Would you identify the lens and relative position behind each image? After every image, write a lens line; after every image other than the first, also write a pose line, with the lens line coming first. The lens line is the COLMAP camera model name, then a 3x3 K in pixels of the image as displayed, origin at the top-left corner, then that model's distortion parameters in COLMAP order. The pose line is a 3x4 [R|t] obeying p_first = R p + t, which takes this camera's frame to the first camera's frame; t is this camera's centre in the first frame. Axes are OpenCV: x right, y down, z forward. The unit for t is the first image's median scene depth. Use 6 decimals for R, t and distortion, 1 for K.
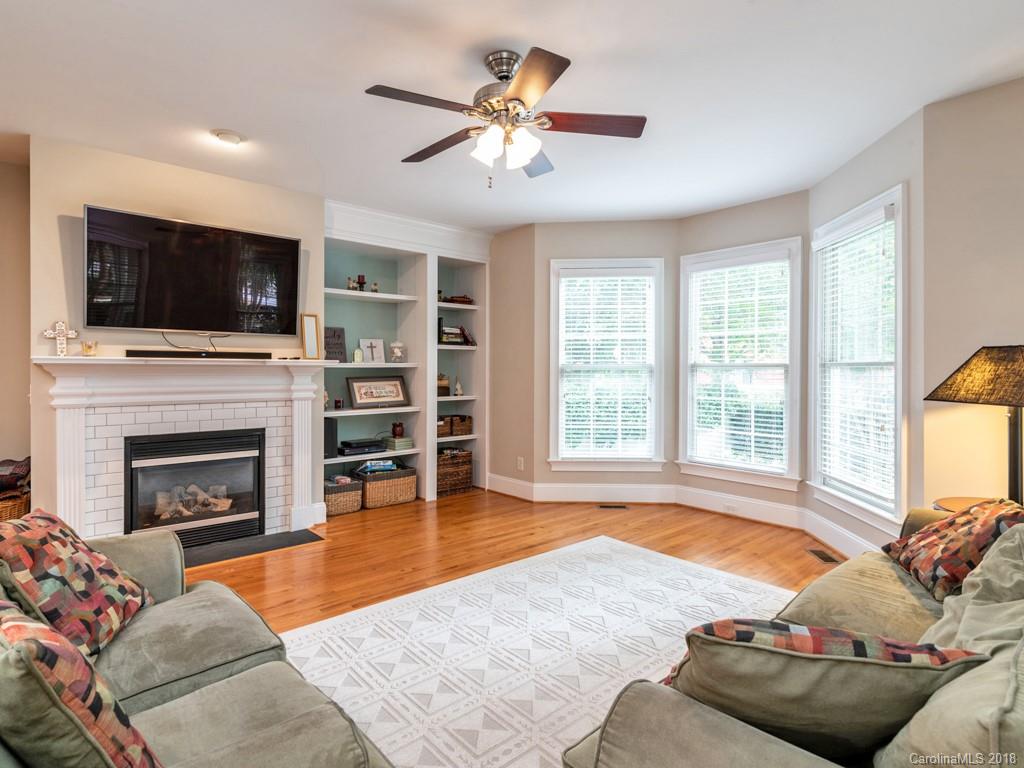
lens RADIAL K [[550.9, 0, 512.0], [0, 550.9, 384.0], [0, 0, 1]] dist [-0.001129, -0.000458]
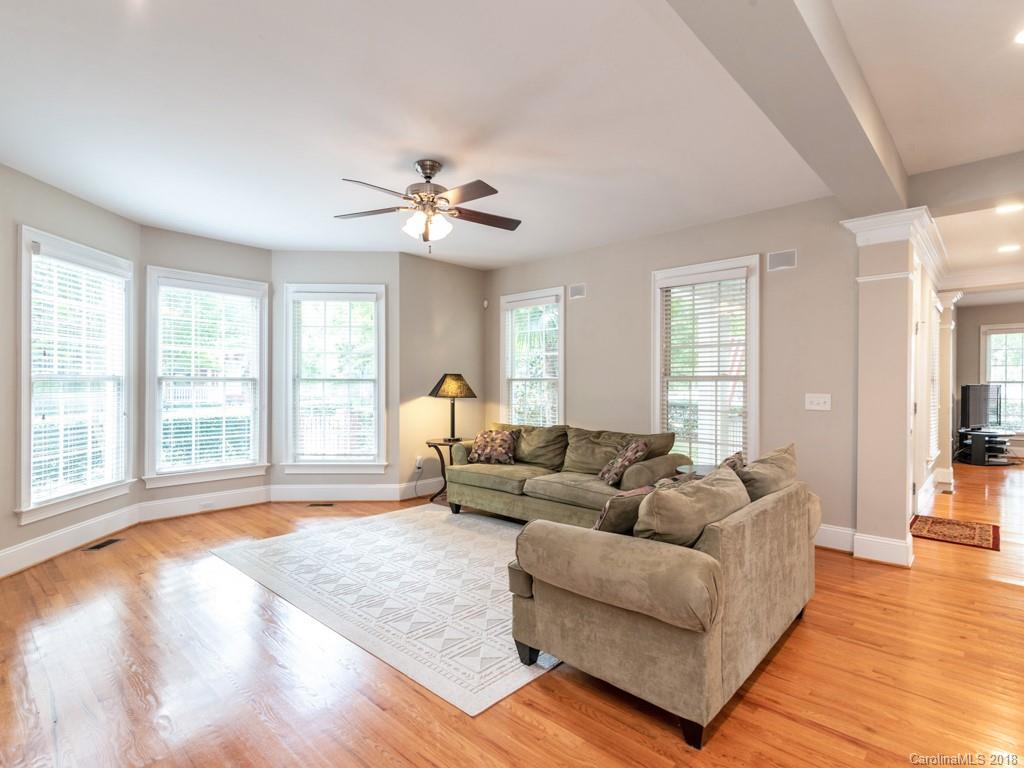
lens RADIAL K [[522.4, 0, 511.7], [0, 522.4, 392.1], [0, 0, 1]] dist [0.028797, -0.000014]
pose [[-0.102089, -0.015932, 0.994648, -0.782894], [0.021554, 0.999602, 0.018224, -0.012896], [-0.994542, 0.023299, -0.101705, 0.522278]]
